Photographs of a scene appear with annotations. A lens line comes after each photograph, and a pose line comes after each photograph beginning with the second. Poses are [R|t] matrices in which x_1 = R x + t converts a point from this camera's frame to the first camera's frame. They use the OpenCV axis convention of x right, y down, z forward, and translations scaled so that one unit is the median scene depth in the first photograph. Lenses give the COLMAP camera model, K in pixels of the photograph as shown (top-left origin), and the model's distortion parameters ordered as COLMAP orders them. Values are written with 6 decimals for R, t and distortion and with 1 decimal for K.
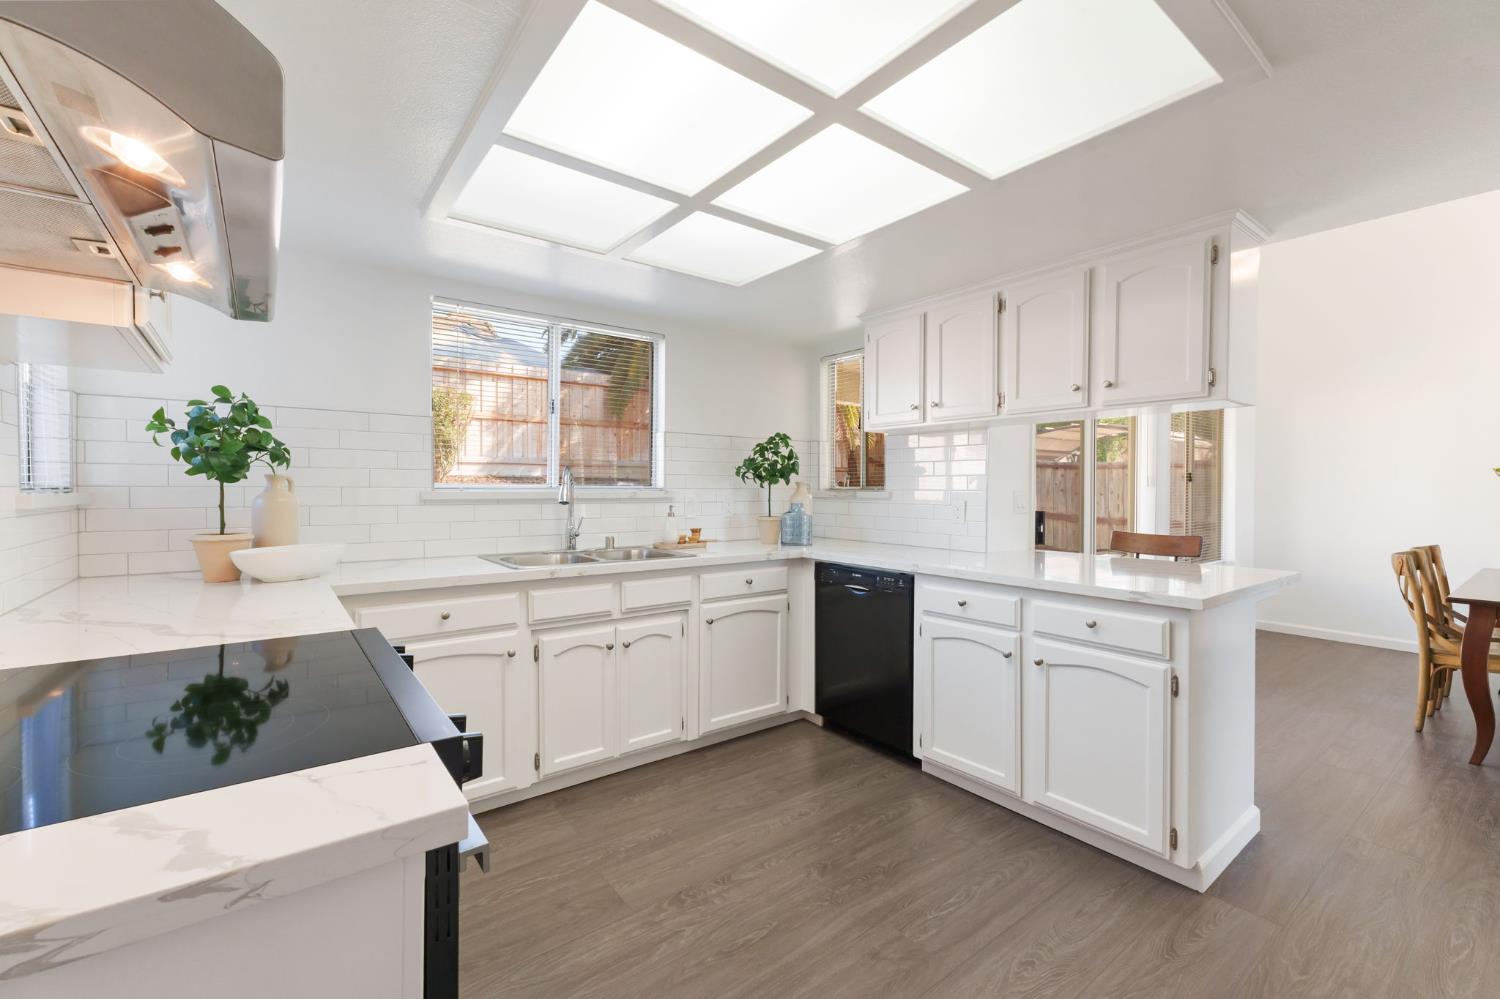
lens RADIAL K [[628.5, 0, 749.2], [0, 628.5, 495.9], [0, 0, 1]] dist [0.000703, 0.000150]
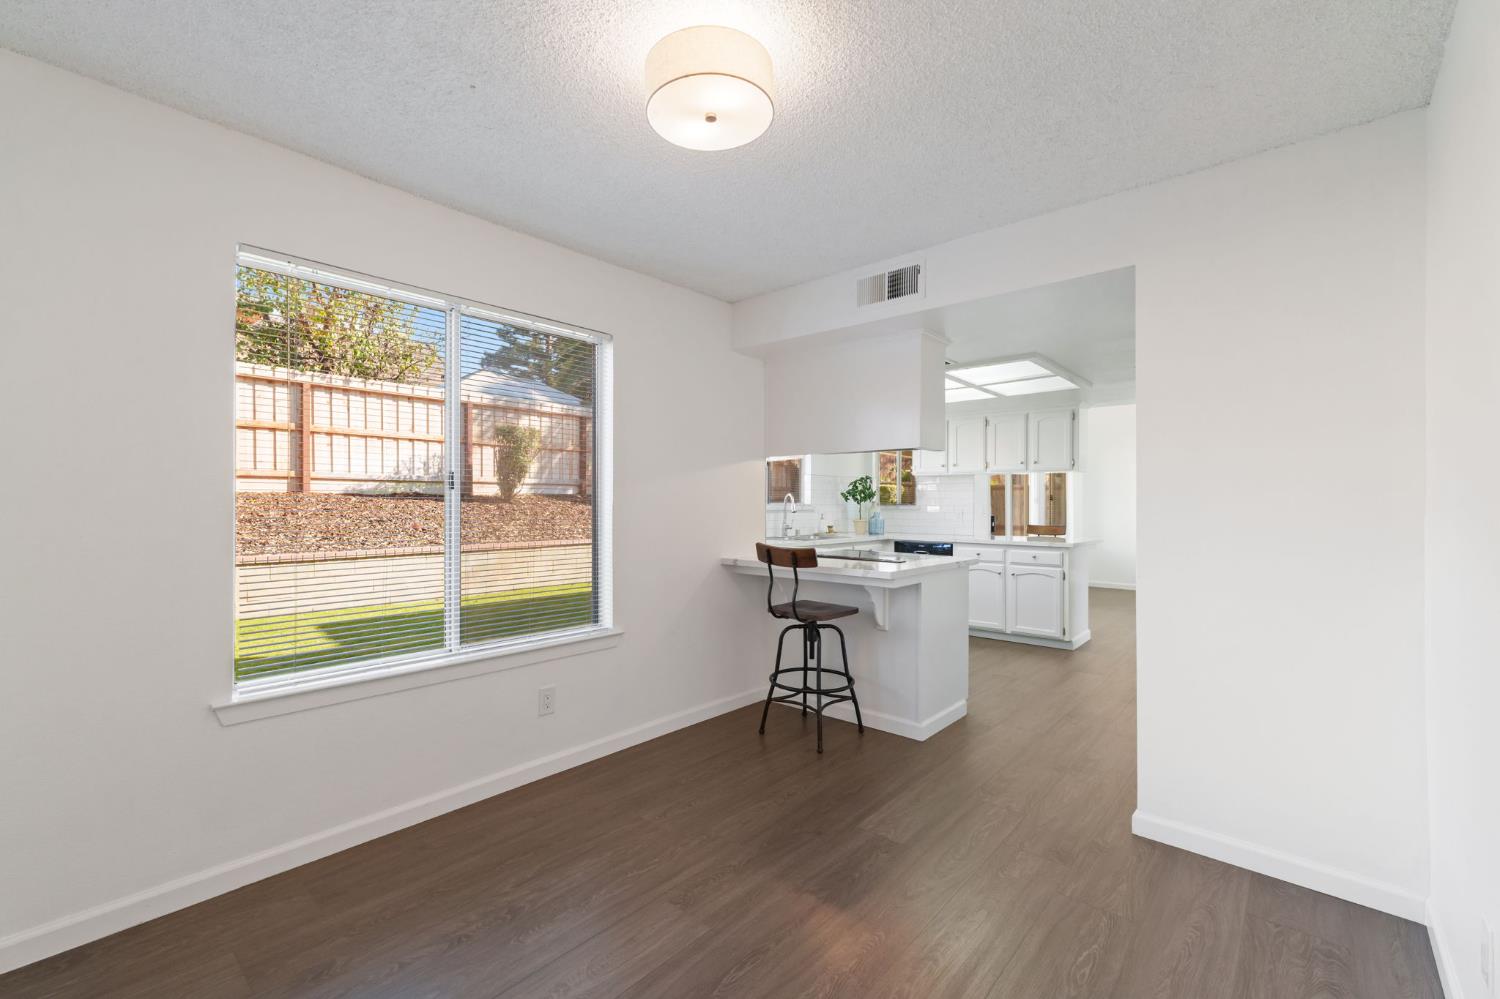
lens RADIAL K [[630.2, 0, 749.2], [0, 630.2, 502.9], [0, 0, 1]] dist [-0.000821, -0.000343]
pose [[0.981578, -0.000877, 0.191062, -0.820097], [0.003495, 0.999905, -0.013362, 0.008831], [-0.191032, 0.013784, 0.981487, -0.989106]]
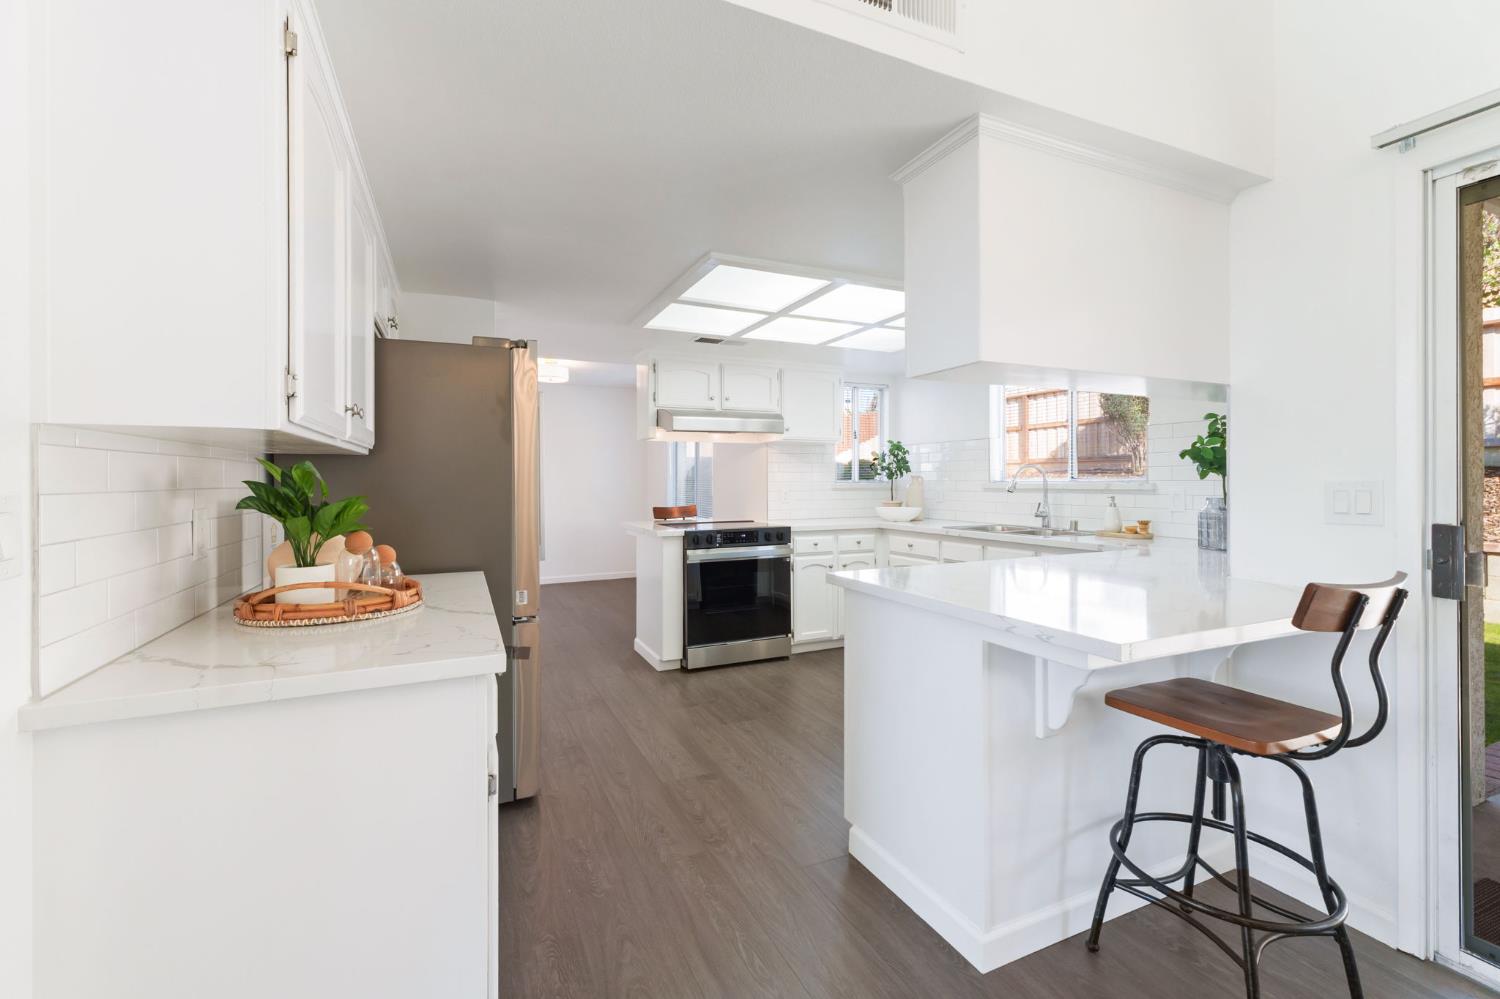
lens RADIAL K [[630.2, 0, 749.2], [0, 630.2, 502.9], [0, 0, 1]] dist [-0.000821, -0.000343]
pose [[-0.227050, 0.027859, -0.973485, 1.211980], [-0.010117, 0.999469, 0.030963, -0.000940], [0.973831, 0.016878, -0.226648, 0.726260]]
